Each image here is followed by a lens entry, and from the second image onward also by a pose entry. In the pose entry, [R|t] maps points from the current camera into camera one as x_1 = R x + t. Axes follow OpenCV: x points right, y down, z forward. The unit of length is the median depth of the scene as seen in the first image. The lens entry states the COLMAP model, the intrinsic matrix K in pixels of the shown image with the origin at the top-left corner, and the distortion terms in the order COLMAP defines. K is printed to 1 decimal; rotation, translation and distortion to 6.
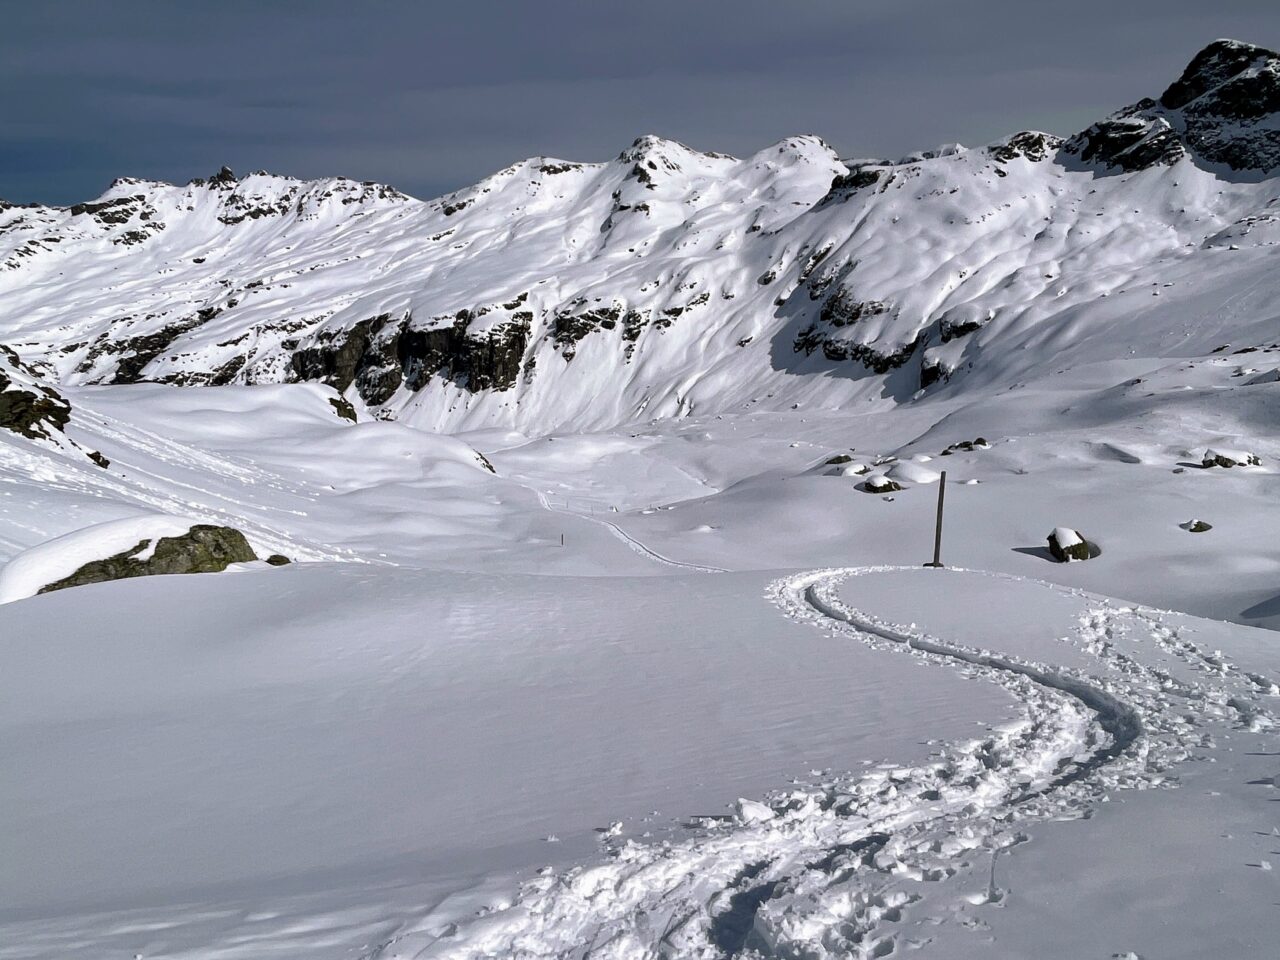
lens RADIAL K [[981.4, 0, 637.5], [0, 981.4, 501.7], [0, 0, 1]] dist [0.071243, -0.096125]
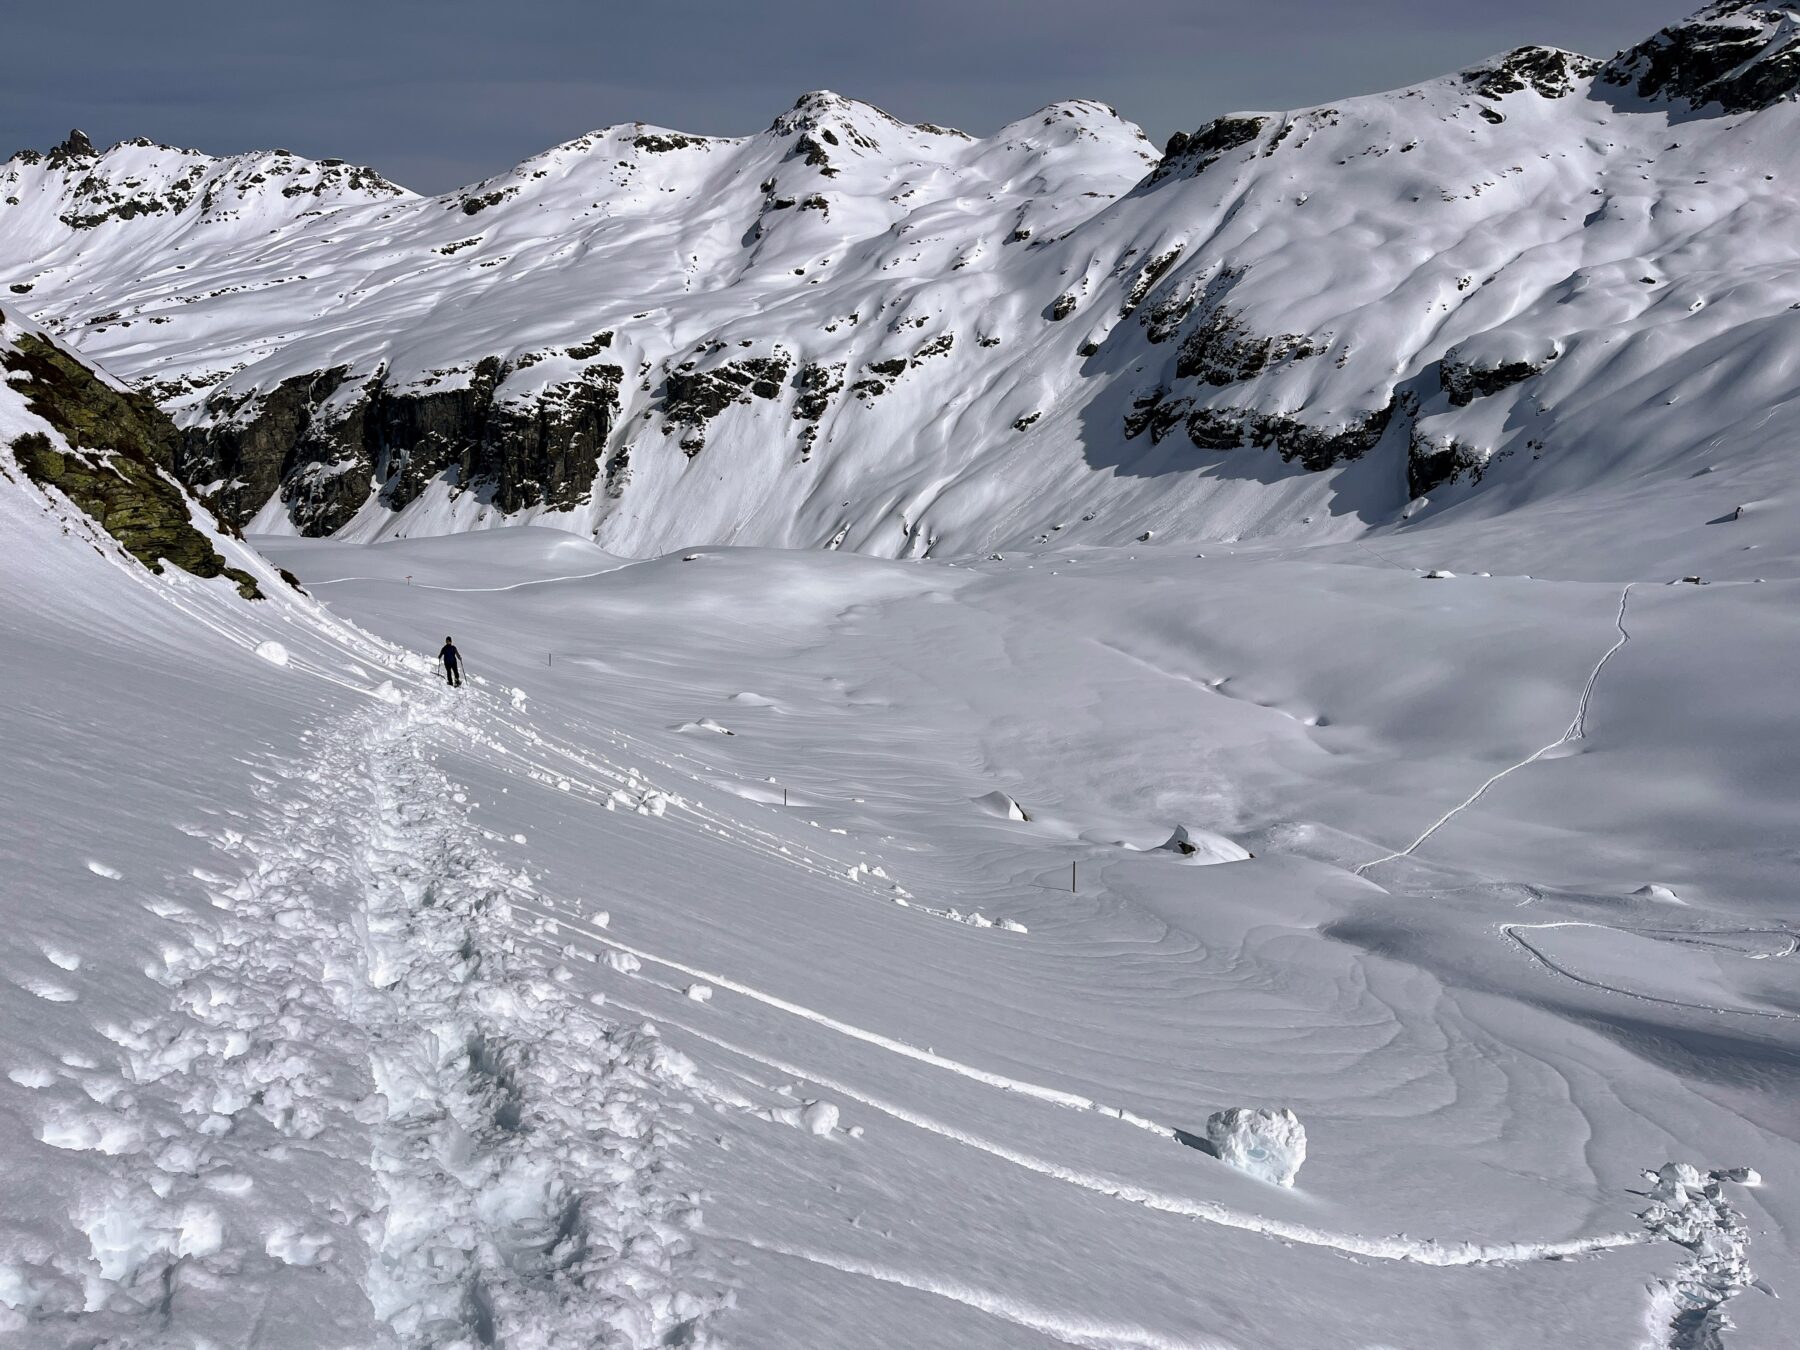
lens RADIAL K [[1561.8, 0, 903.9], [0, 1561.8, 707.4], [0, 0, 1]] dist [0.118510, -0.154979]
pose [[0.997405, 0.001315, 0.071988, -0.016430], [-0.000958, 0.999987, -0.004996, -0.003035], [-0.071994, 0.004914, 0.997393, 0.145921]]
